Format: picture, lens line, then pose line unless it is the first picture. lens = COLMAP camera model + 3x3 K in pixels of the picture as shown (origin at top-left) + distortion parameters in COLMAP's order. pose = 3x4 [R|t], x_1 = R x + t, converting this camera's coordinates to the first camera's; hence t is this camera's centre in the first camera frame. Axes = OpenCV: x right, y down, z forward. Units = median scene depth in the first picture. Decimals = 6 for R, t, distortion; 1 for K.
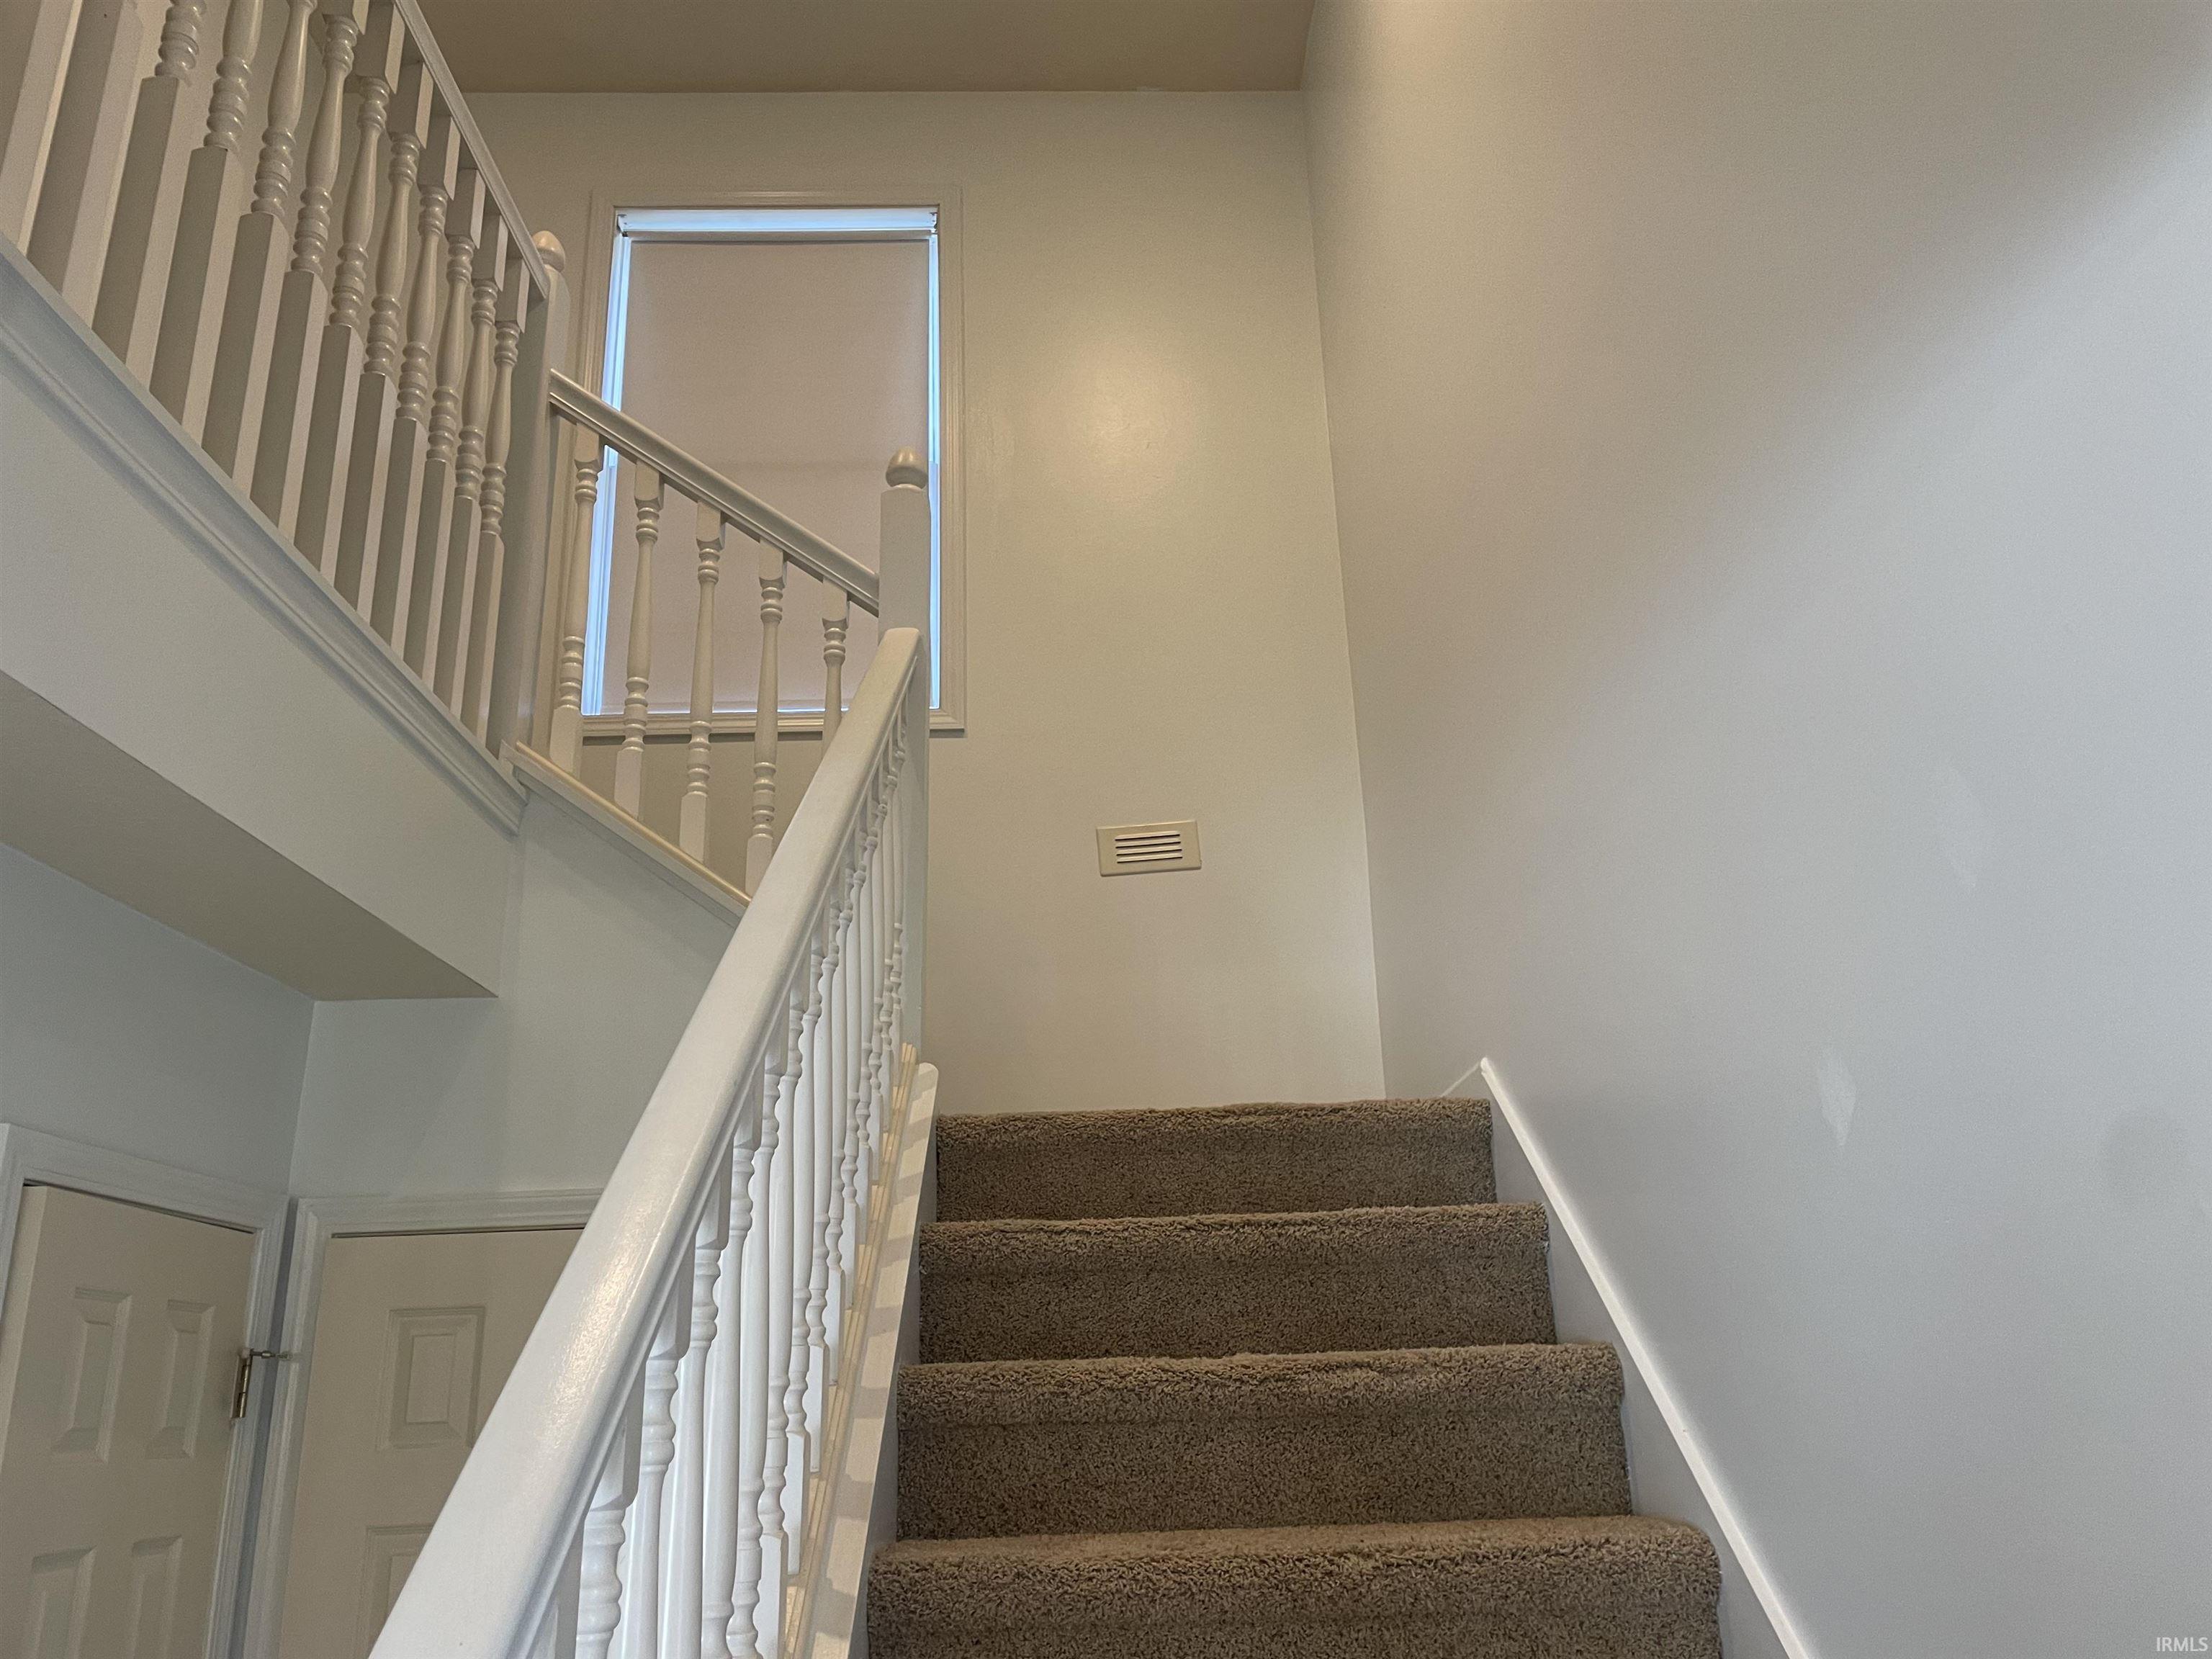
lens RADIAL K [[1654.2, 0, 1116.2], [0, 1654.2, 808.8], [0, 0, 1]] dist [0.107285, -0.141229]
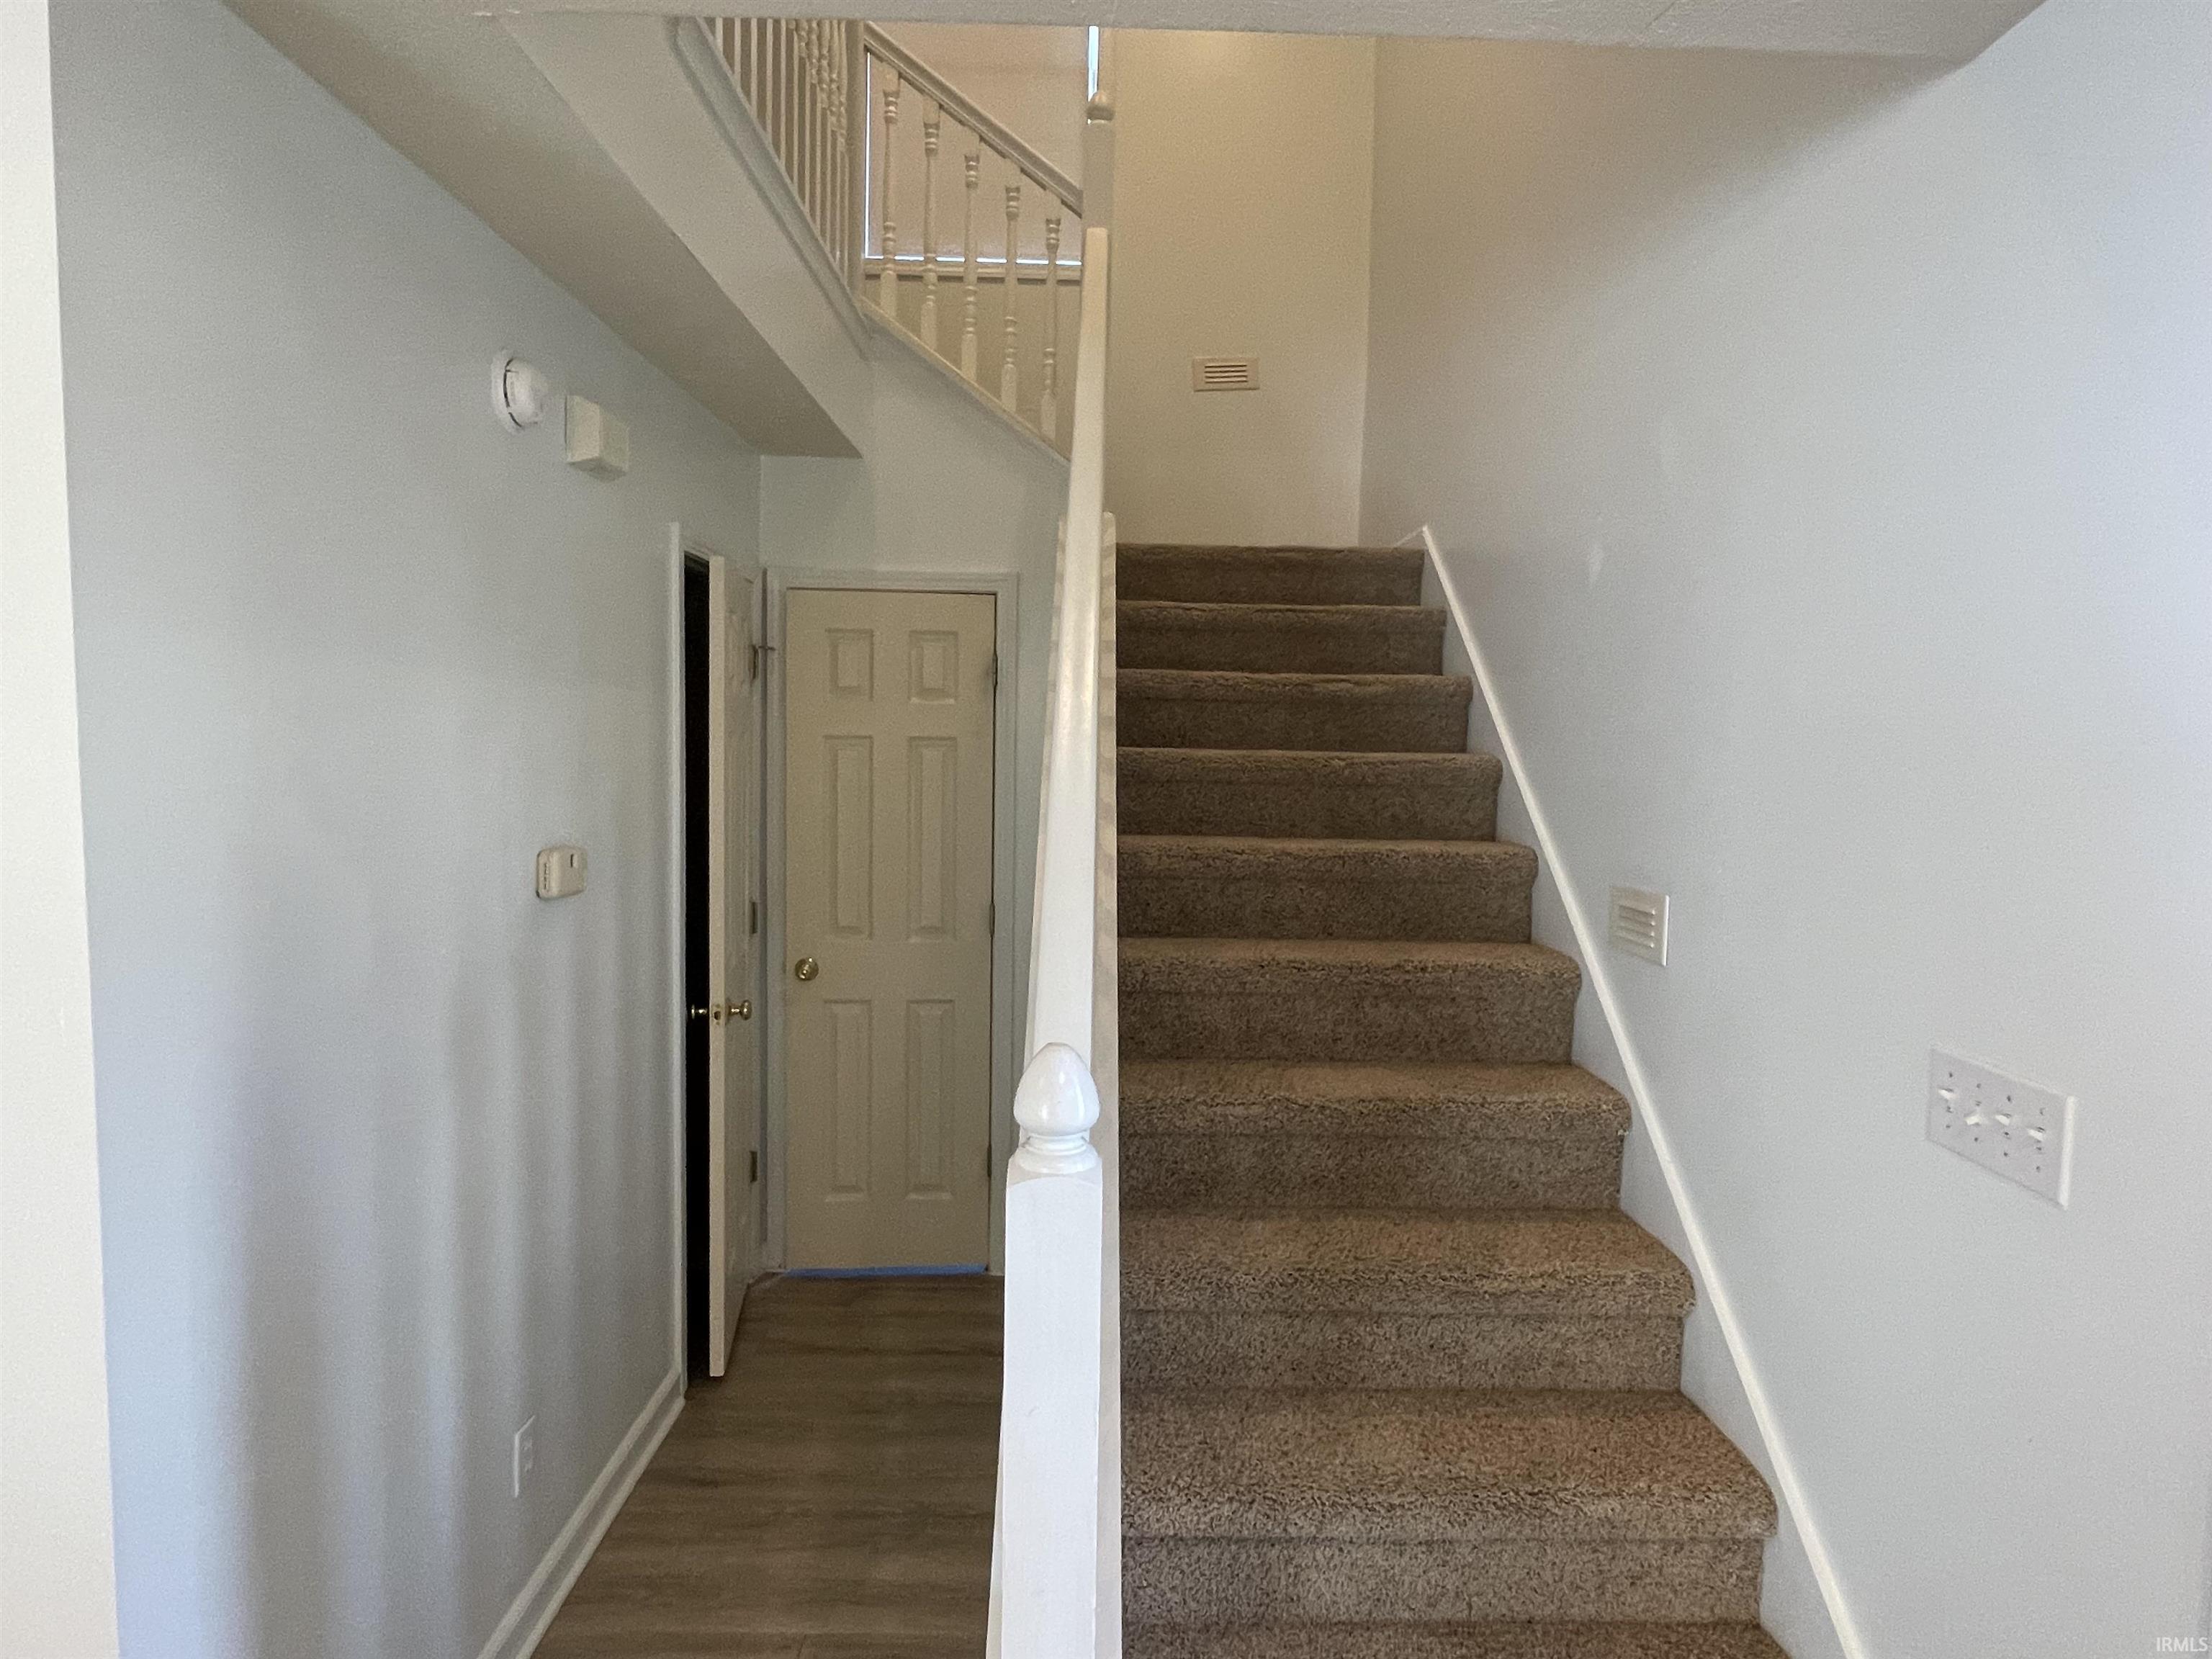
lens RADIAL K [[1241.0, 0, 1106.0], [0, 1241.0, 829.5], [0, 0, 1]] dist [0.002895, 0.000083]
pose [[0.998596, 0.052753, 0.004745, -0.108320], [-0.050197, 0.914014, 0.402566, -0.069988], [0.016900, -0.402239, 0.915379, -0.345783]]
